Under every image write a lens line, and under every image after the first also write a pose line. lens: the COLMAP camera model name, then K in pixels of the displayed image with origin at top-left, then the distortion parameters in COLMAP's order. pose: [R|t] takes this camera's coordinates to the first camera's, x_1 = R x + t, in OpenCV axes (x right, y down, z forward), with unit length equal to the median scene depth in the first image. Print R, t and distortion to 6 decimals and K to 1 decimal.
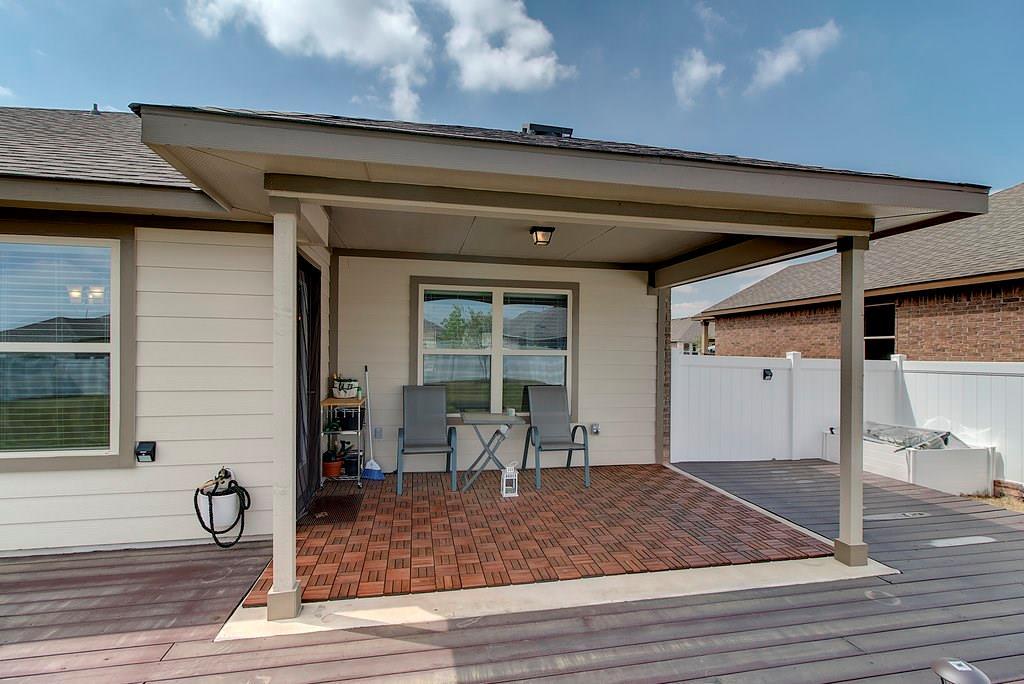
lens RADIAL K [[480.9, 0, 512.0], [0, 480.9, 342.0], [0, 0, 1]] dist [-0.000092, -0.000169]
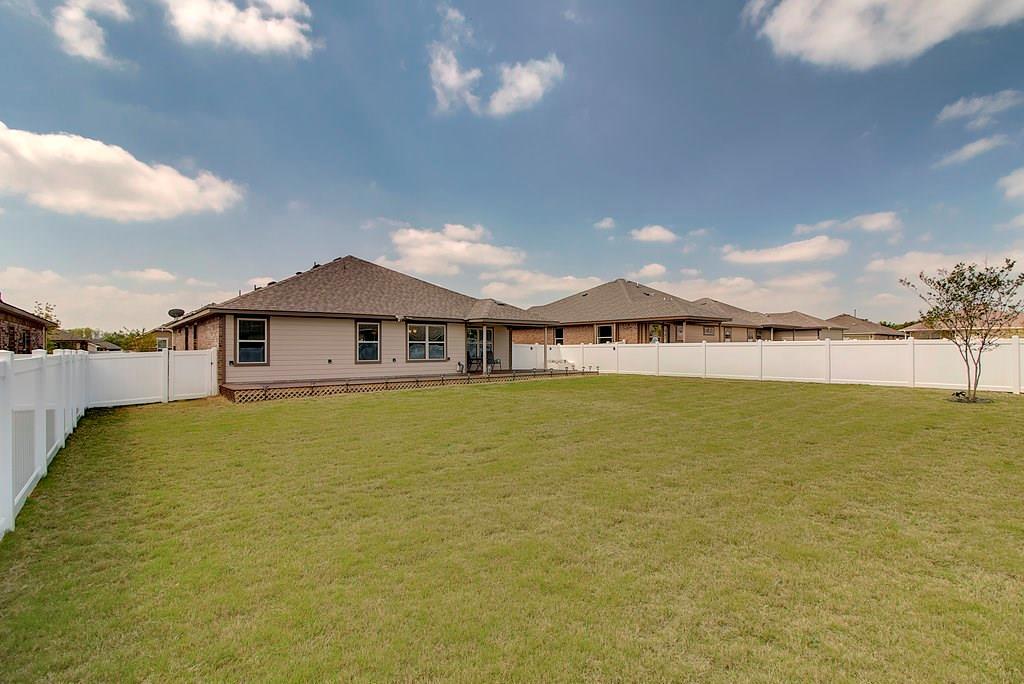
lens RADIAL K [[480.9, 0, 512.0], [0, 480.9, 342.0], [0, 0, 1]] dist [-0.000092, -0.000169]
pose [[0.884081, -0.002303, 0.467329, -1.687373], [-0.002859, 0.999942, 0.010337, -0.035399], [-0.467326, -0.010475, 0.884023, -2.808702]]
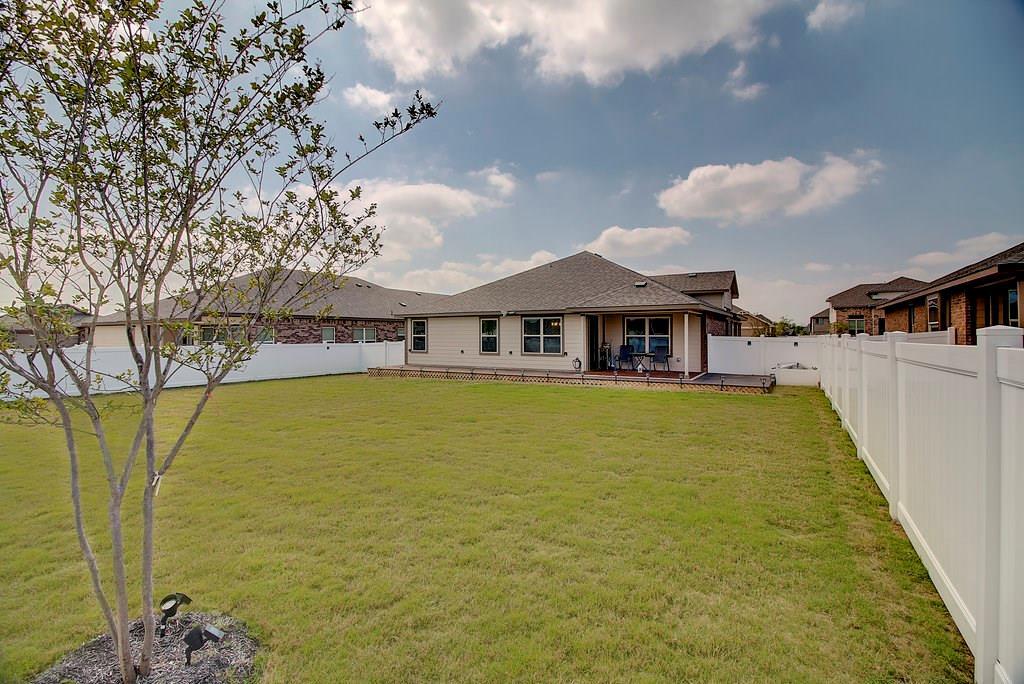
lens RADIAL K [[460.2, 0, 512.0], [0, 460.2, 342.0], [0, 0, 1]] dist [-0.000420, -0.000074]
pose [[0.729904, 0.002263, -0.683546, 1.397952], [0.021981, 0.999400, 0.026782, -0.040244], [0.683196, -0.034573, 0.729416, -1.905003]]
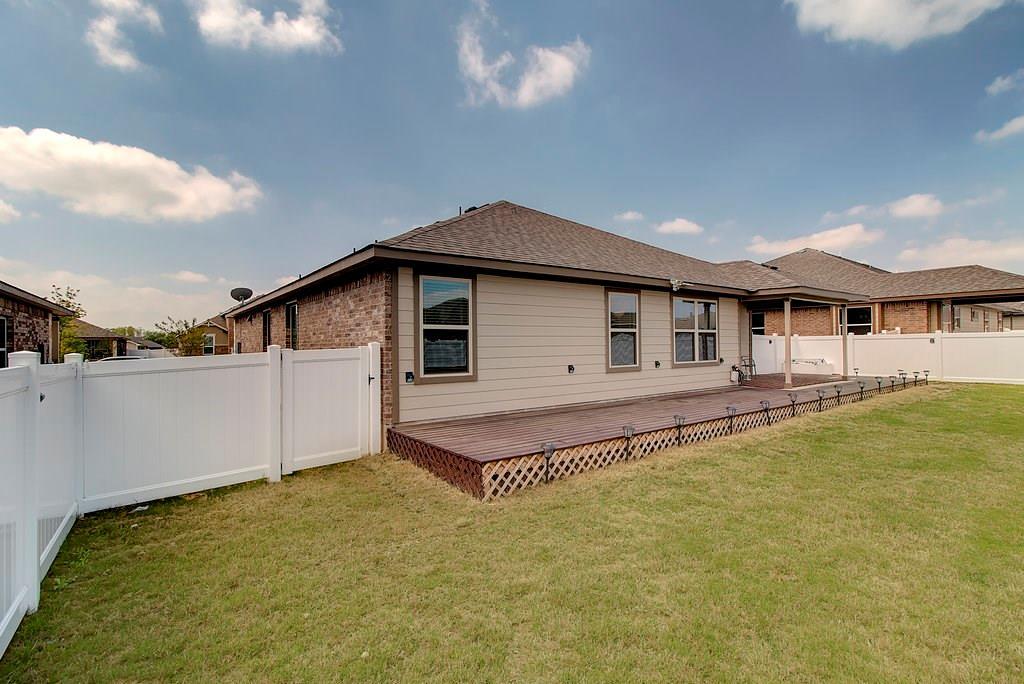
lens RADIAL K [[468.4, 0, 493.5], [0, 468.4, 345.7], [0, 0, 1]] dist [0.020607, 0.000239]
pose [[0.915272, -0.016367, 0.402505, -2.090292], [0.006086, 0.999622, 0.026806, 0.007949], [-0.402791, -0.022085, 0.915025, -0.838841]]
